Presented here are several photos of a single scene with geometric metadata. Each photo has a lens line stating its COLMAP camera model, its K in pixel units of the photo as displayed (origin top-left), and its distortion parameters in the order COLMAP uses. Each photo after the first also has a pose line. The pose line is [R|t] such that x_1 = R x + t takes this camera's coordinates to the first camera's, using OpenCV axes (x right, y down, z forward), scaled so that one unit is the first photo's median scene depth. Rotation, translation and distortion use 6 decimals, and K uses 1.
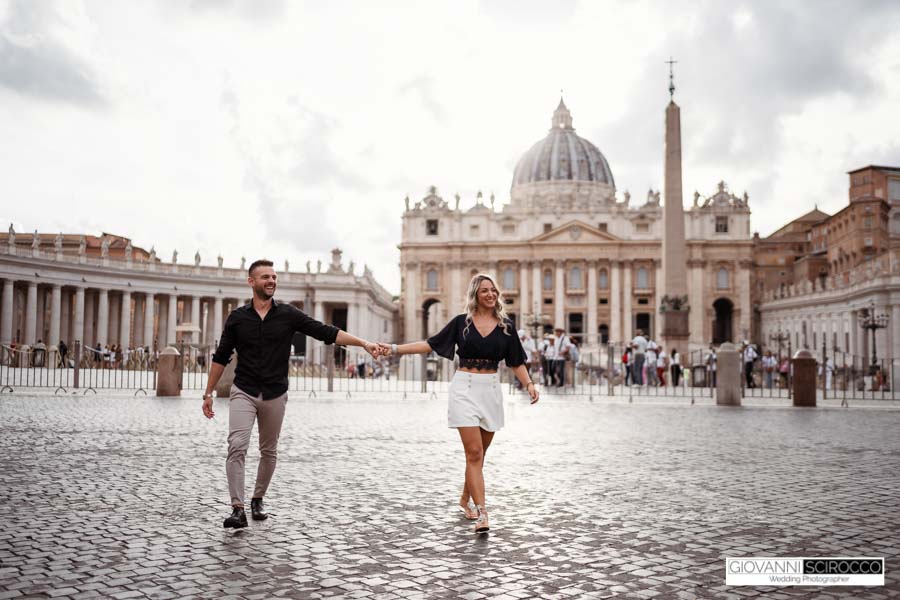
lens RADIAL K [[951.4, 0, 448.6], [0, 951.4, 296.7], [0, 0, 1]] dist [0.042350, 0.000000]
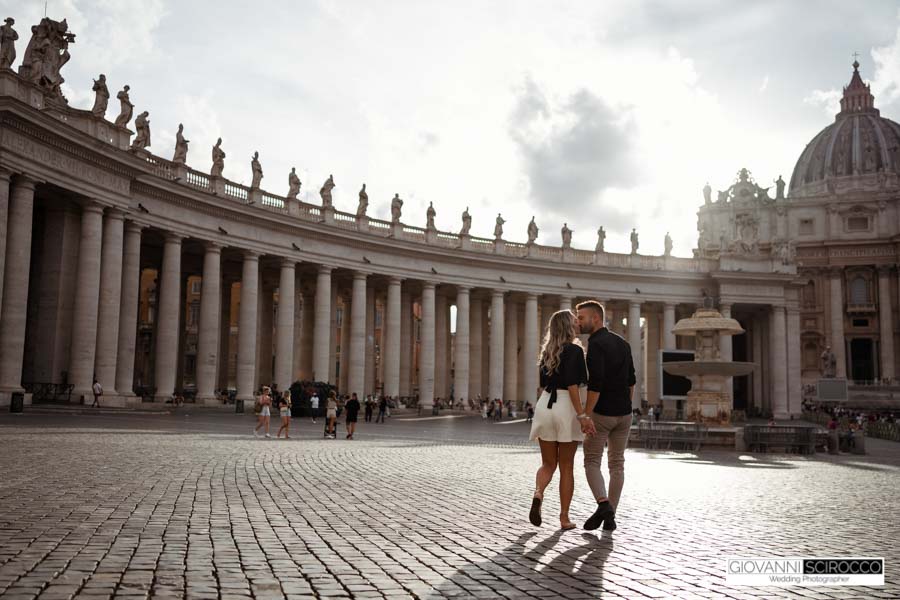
lens RADIAL K [[951.4, 0, 443.6], [0, 951.4, 300.3], [0, 0, 1]] dist [0.042350, 0.000000]
pose [[0.983804, -0.011393, -0.178883, -0.119142], [0.004701, 0.999275, -0.037789, 0.014226], [0.179184, 0.036336, 0.983144, 0.228867]]
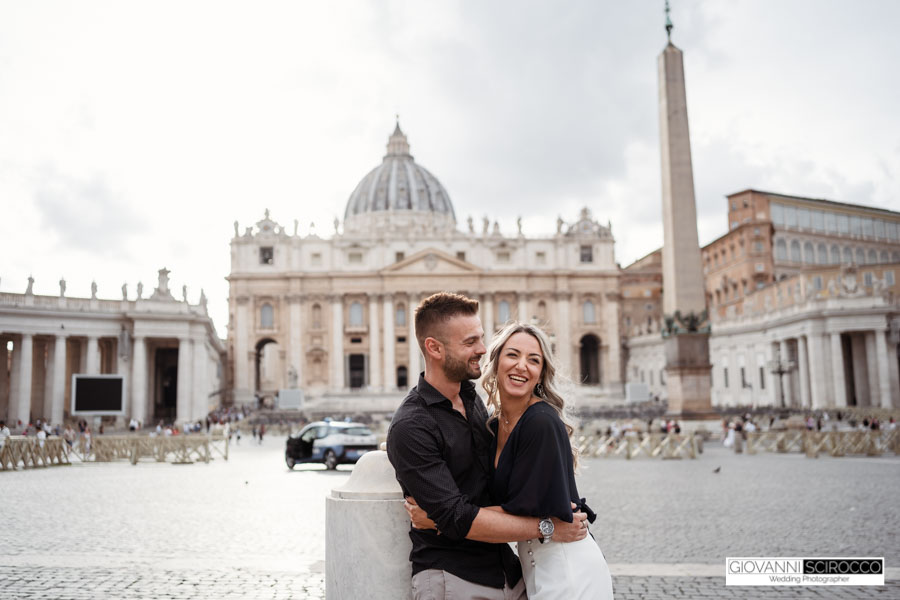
lens RADIAL K [[951.4, 0, 446.3], [0, 951.4, 290.8], [0, 0, 1]] dist [0.042350, 0.000000]
pose [[0.980500, -0.002363, 0.196507, -0.027753], [0.012925, 0.998538, -0.052487, 0.006690], [-0.196096, 0.054003, 0.979097, 0.126433]]
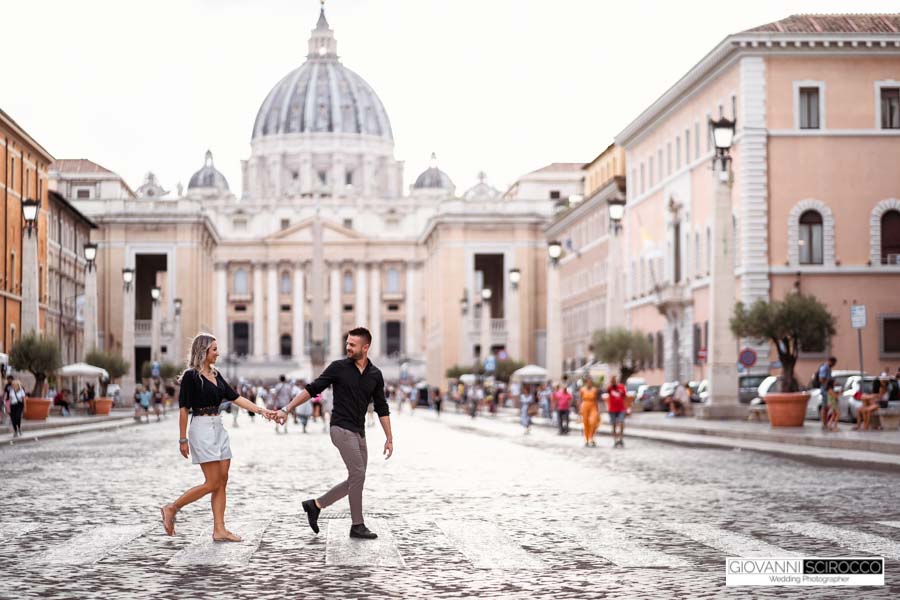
lens RADIAL K [[2226.4, 0, 457.7], [0, 2226.4, 301.9], [0, 0, 1]] dist [0.065232, 0.000000]
pose [[0.990662, -0.005560, 0.136226, -0.017343], [0.000557, 0.999325, 0.036732, -0.075655], [-0.136339, -0.036313, 0.989997, -1.045086]]
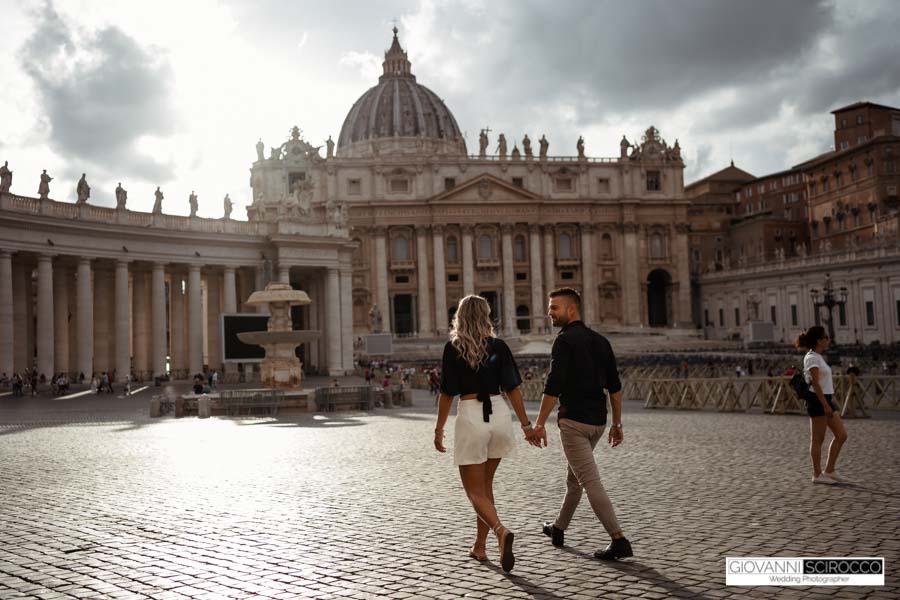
lens RADIAL K [[1003.1, 0, 447.6], [0, 1003.1, 297.1], [0, 0, 1]] dist [0.030388, 0.000000]
pose [[0.961723, -0.025151, 0.272868, -0.124146], [0.023044, 0.999675, 0.010926, 0.011516], [-0.273054, -0.004219, 0.961990, 0.212825]]
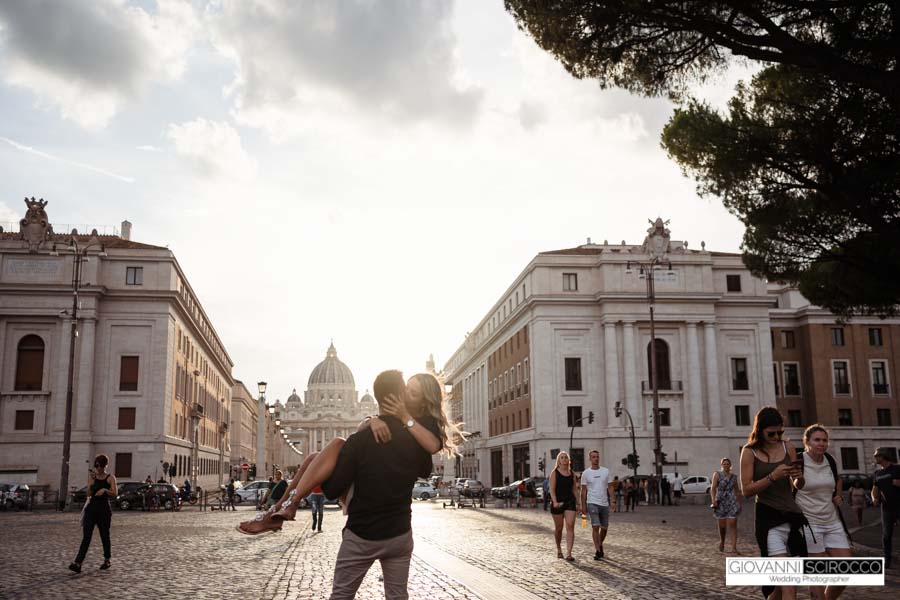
lens RADIAL K [[951.4, 0, 442.4], [0, 951.4, 301.7], [0, 0, 1]] dist [0.042350, 0.000000]
pose [[0.981142, 0.019382, 0.192313, -0.087315], [-0.001739, 0.995805, -0.091489, -0.150527], [-0.193280, 0.089429, 0.977060, -1.851875]]
